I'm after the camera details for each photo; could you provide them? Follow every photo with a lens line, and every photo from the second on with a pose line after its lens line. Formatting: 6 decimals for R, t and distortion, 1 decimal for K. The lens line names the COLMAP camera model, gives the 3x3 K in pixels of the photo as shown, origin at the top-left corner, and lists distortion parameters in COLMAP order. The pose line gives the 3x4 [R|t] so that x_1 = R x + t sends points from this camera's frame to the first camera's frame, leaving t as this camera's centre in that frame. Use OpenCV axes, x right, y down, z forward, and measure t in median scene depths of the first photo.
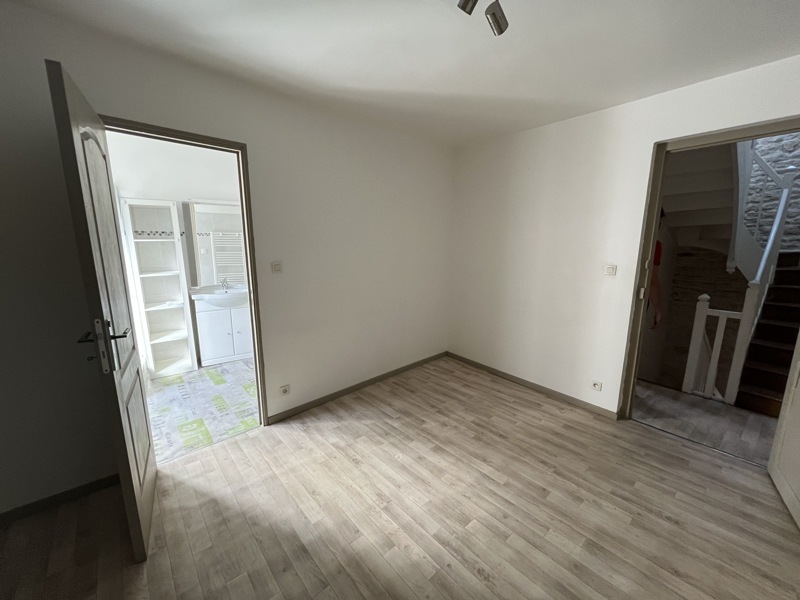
lens RADIAL K [[321.3, 0, 398.9], [0, 321.3, 297.4], [0, 0, 1]] dist [-0.002990, -0.000693]
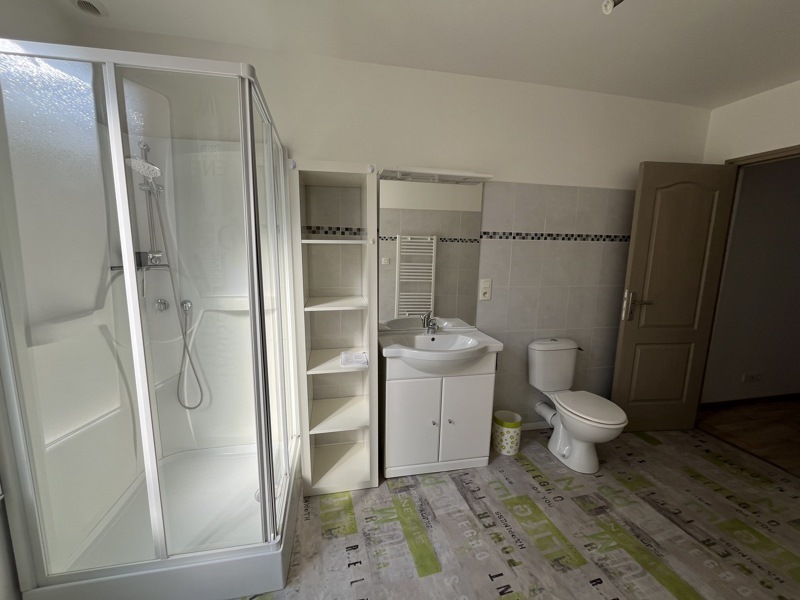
lens RADIAL K [[321.3, 0, 399.3], [0, 321.3, 297.8], [0, 0, 1]] dist [-0.002990, -0.000693]
pose [[0.905695, 0.076572, -0.416956, -0.404611], [-0.089592, 0.995910, -0.011714, -0.082582], [0.414354, 0.047965, 0.908851, 0.525825]]
